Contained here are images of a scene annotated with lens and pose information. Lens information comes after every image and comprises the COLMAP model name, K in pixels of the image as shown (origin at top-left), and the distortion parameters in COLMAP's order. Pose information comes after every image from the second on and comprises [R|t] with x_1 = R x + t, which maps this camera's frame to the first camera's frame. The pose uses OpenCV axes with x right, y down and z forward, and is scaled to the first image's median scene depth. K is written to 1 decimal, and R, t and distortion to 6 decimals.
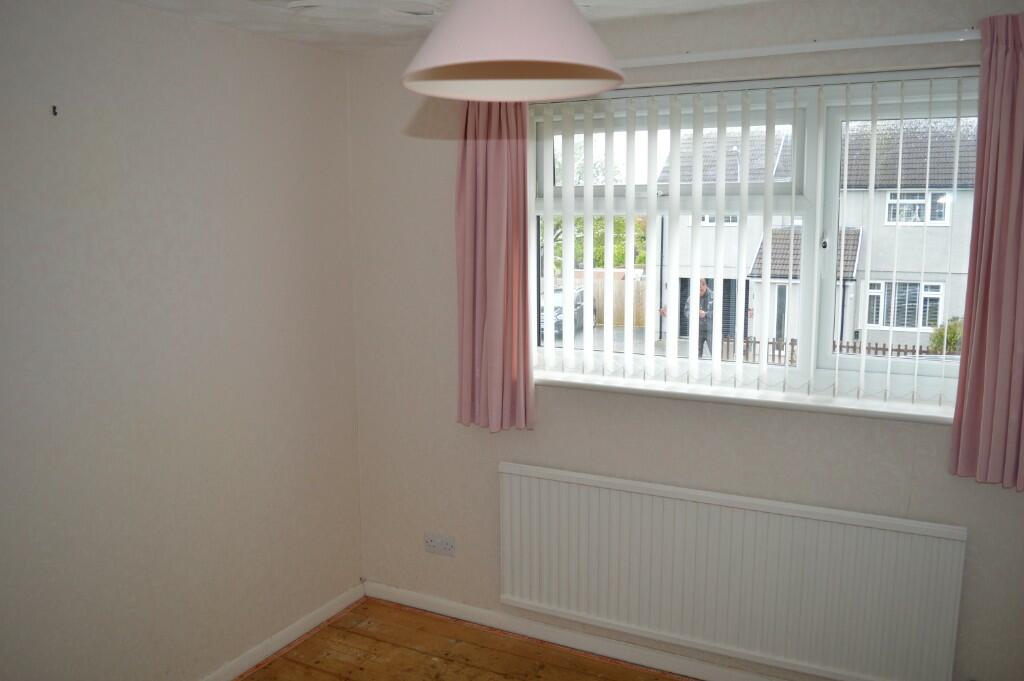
lens RADIAL K [[843.5, 0, 512.0], [0, 843.5, 340.5], [0, 0, 1]] dist [-0.058714, 0.004876]
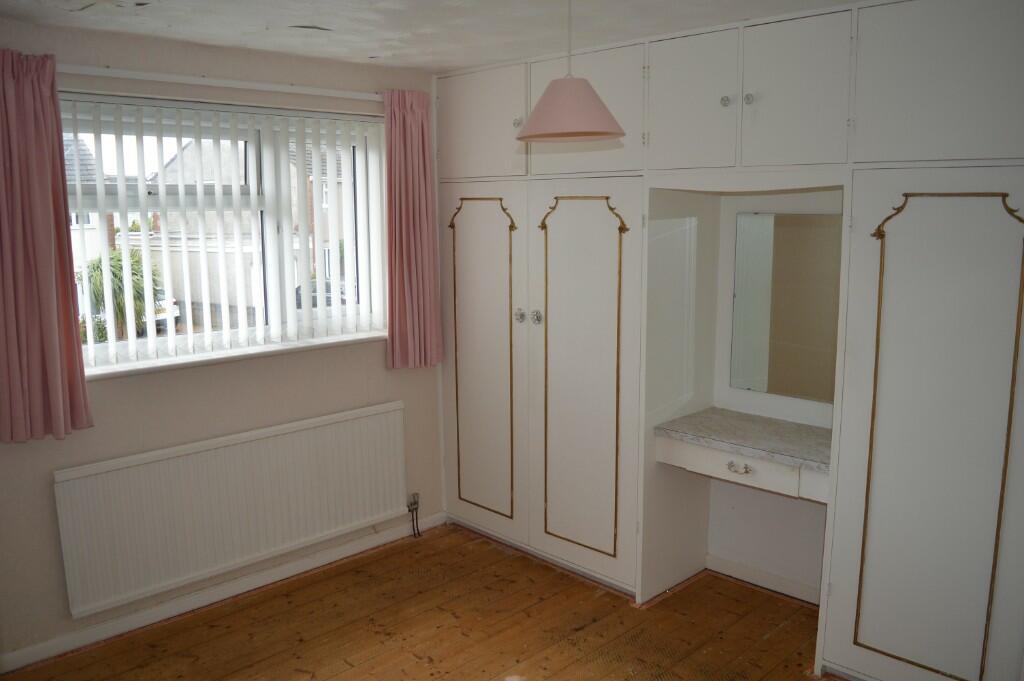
lens RADIAL K [[843.5, 0, 512.0], [0, 843.5, 340.5], [0, 0, 1]] dist [-0.058714, 0.004876]
pose [[0.303932, -0.136378, 0.942882, -0.885205], [0.153694, 0.983756, 0.092747, -0.011008], [-0.940214, 0.116727, 0.319956, 0.247436]]
